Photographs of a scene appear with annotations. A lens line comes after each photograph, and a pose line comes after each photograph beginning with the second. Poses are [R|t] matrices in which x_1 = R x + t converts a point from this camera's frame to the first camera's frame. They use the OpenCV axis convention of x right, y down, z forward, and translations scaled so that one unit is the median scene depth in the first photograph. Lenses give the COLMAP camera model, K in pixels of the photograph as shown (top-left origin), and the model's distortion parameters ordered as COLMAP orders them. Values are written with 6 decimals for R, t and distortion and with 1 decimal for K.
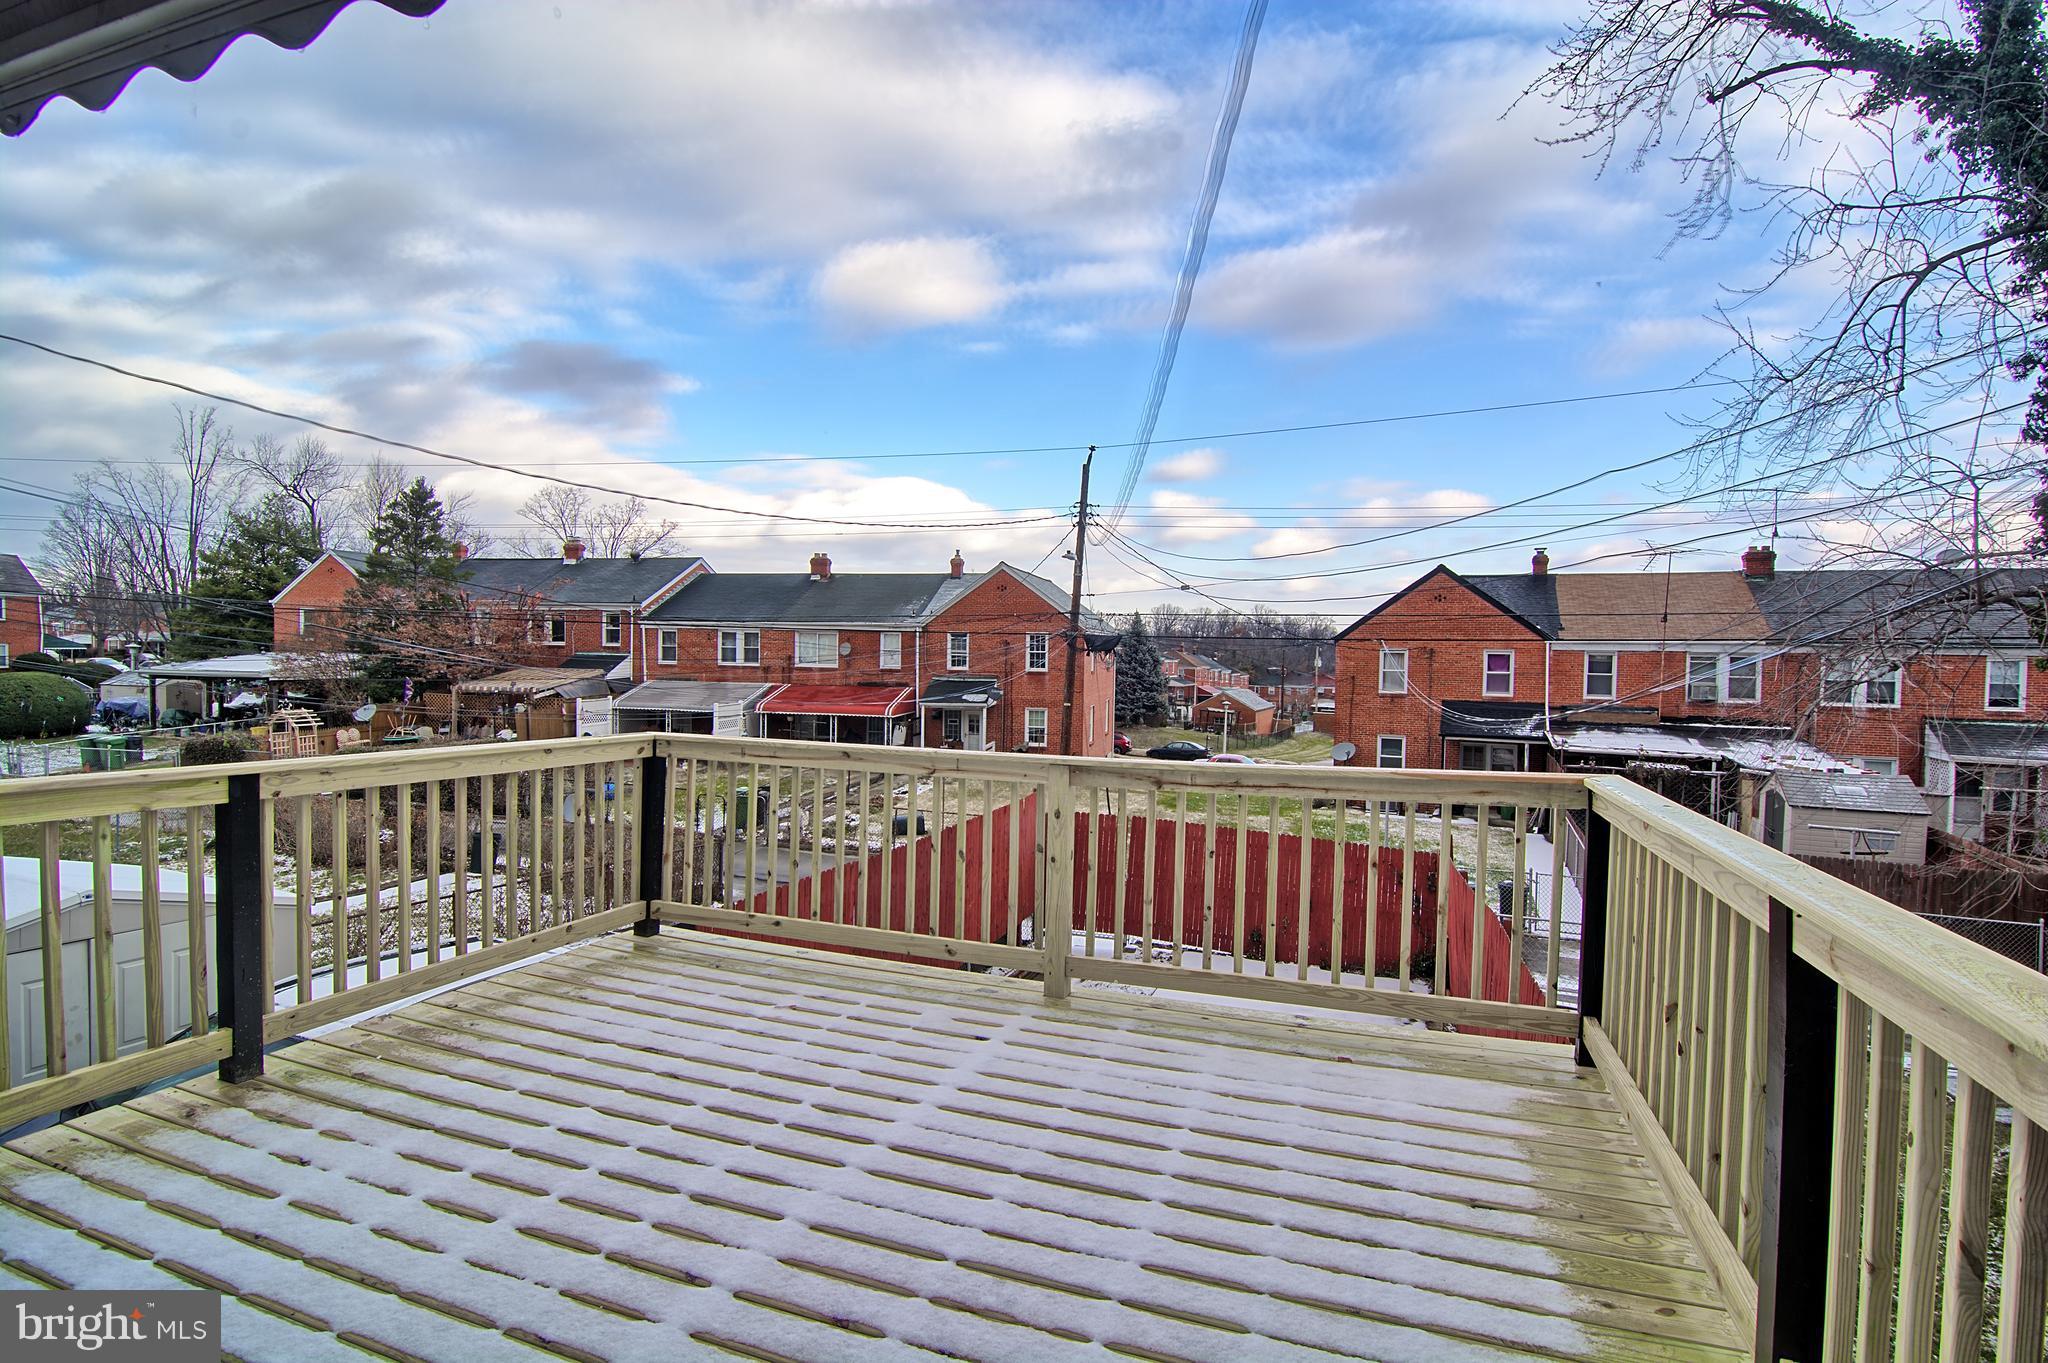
lens RADIAL K [[974.1, 0, 1025.0], [0, 974.1, 667.5], [0, 0, 1]] dist [-0.010287, -0.008579]
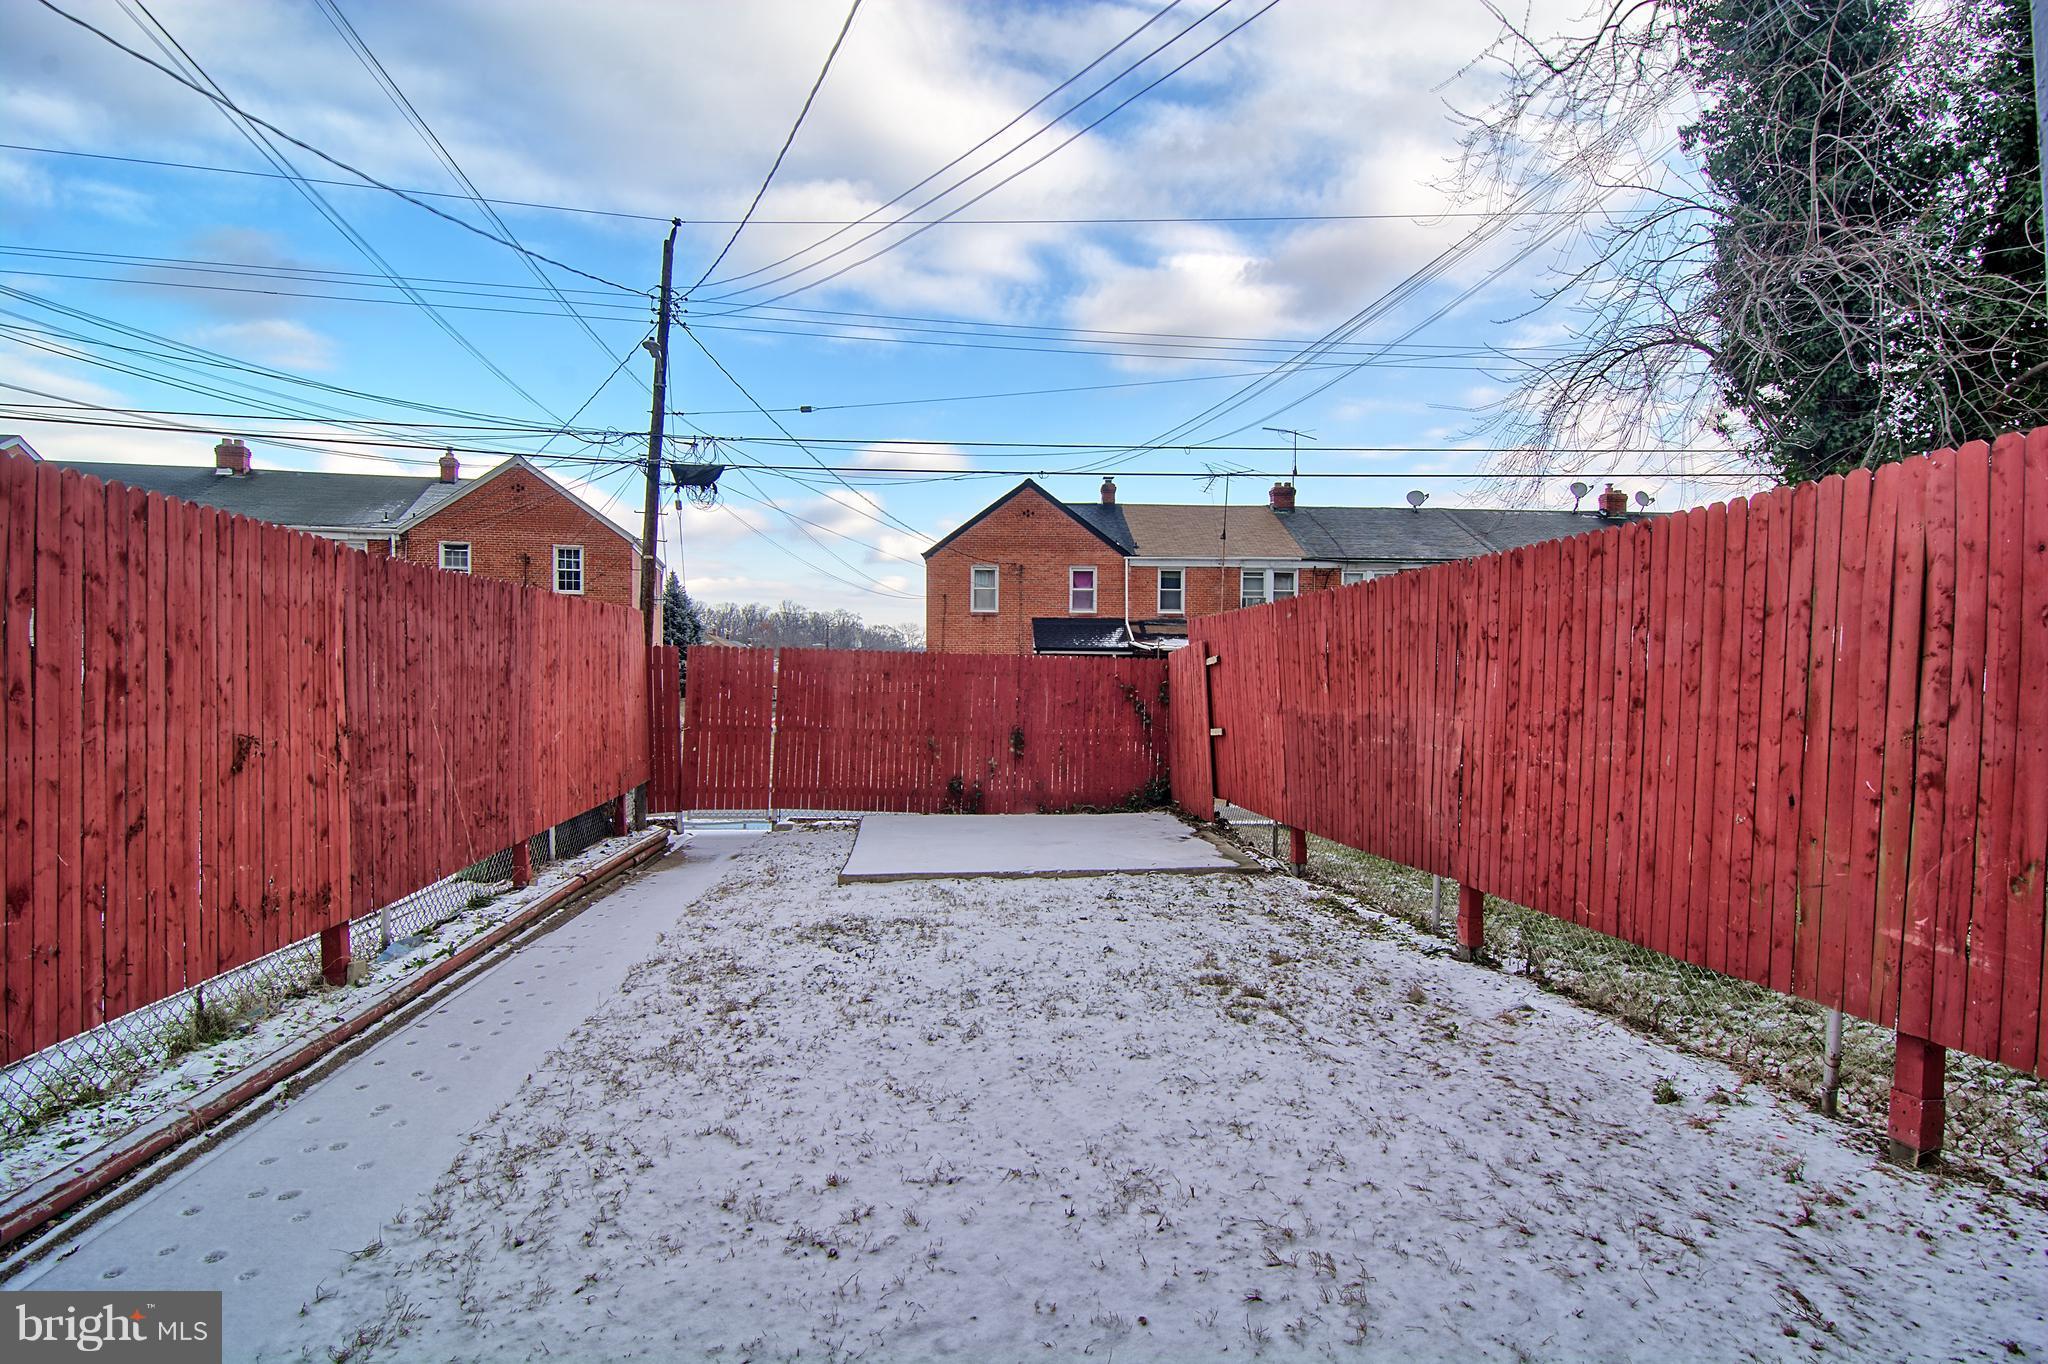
lens RADIAL K [[974.1, 0, 1022.1], [0, 974.1, 683.8], [0, 0, 1]] dist [-0.010287, -0.008579]
pose [[0.887438, -0.019372, 0.460520, -0.031757], [0.014825, 0.999799, 0.013489, 0.087487], [-0.460689, -0.005144, 0.887547, 0.137604]]
